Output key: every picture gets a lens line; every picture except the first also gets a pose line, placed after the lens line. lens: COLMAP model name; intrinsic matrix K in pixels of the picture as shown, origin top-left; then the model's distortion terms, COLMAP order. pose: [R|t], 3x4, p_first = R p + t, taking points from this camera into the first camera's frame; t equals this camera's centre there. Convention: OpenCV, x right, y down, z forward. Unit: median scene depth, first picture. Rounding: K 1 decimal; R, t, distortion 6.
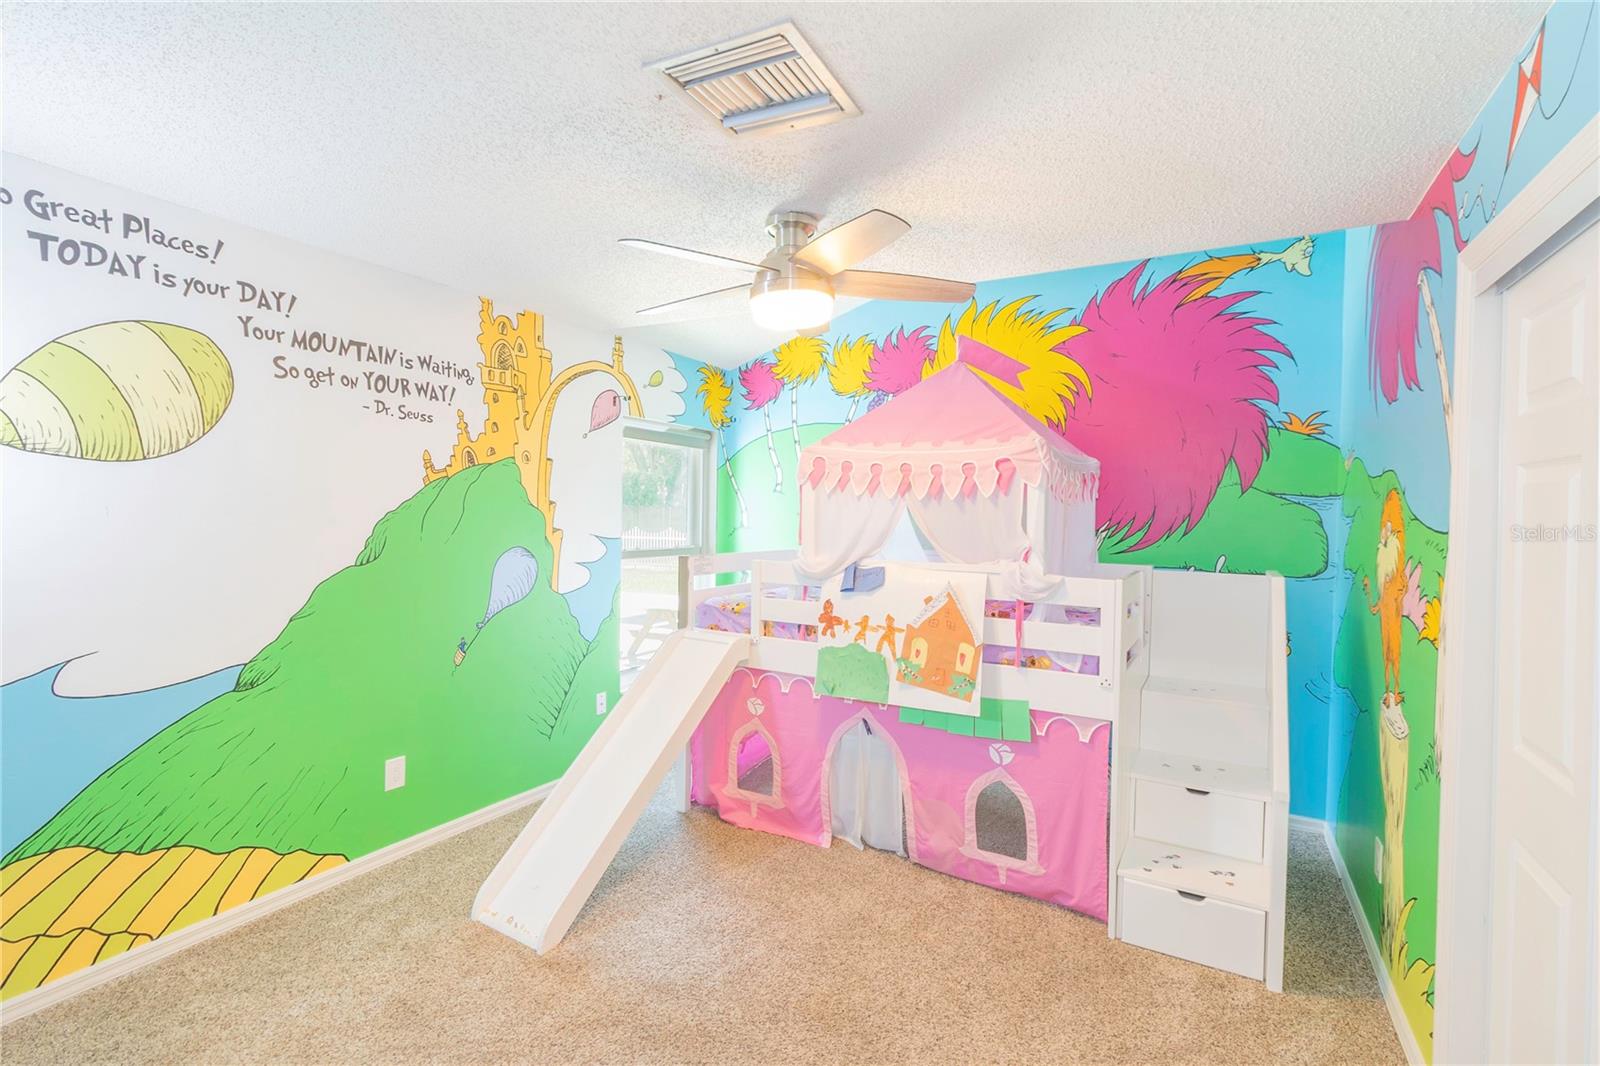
lens RADIAL K [[740.5, 0, 804.1], [0, 740.5, 532.0], [0, 0, 1]] dist [-0.001540, 0.004107]
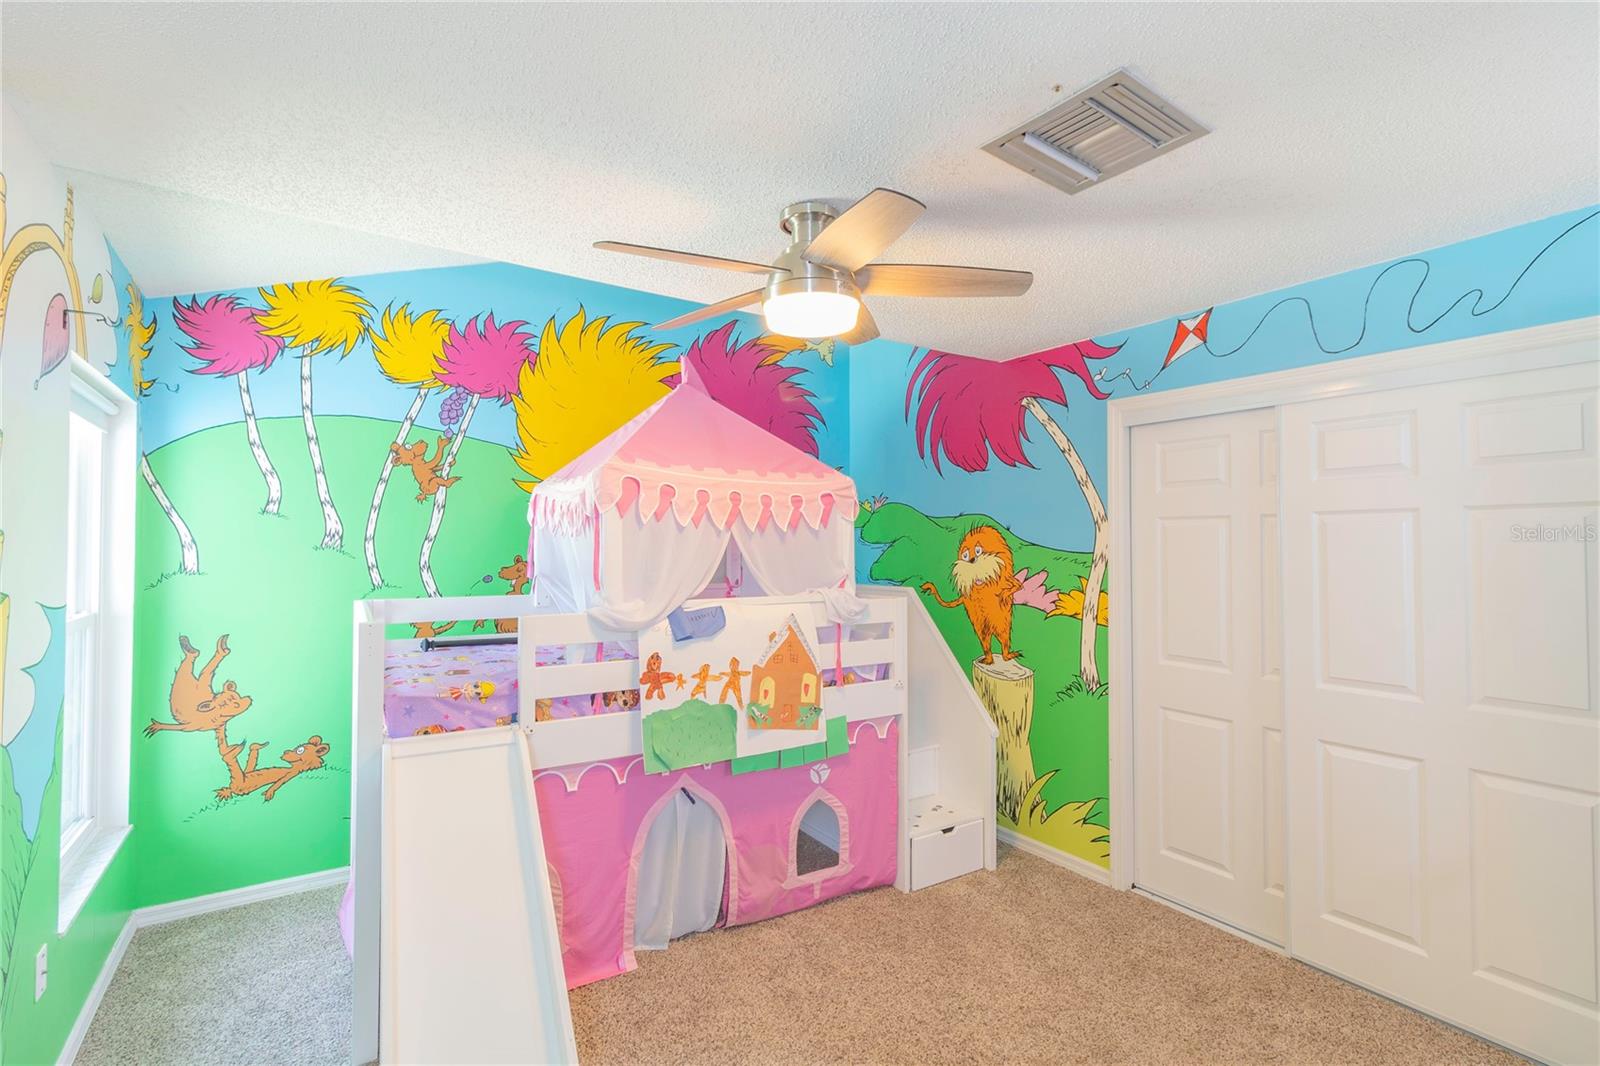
lens RADIAL K [[740.5, 0, 804.1], [0, 740.5, 532.0], [0, 0, 1]] dist [-0.001540, 0.004107]
pose [[0.453932, -0.000593, 0.891036, -0.631853], [0.028318, 0.999504, -0.013761, -0.026859], [-0.890586, 0.031479, 0.453724, 0.493839]]
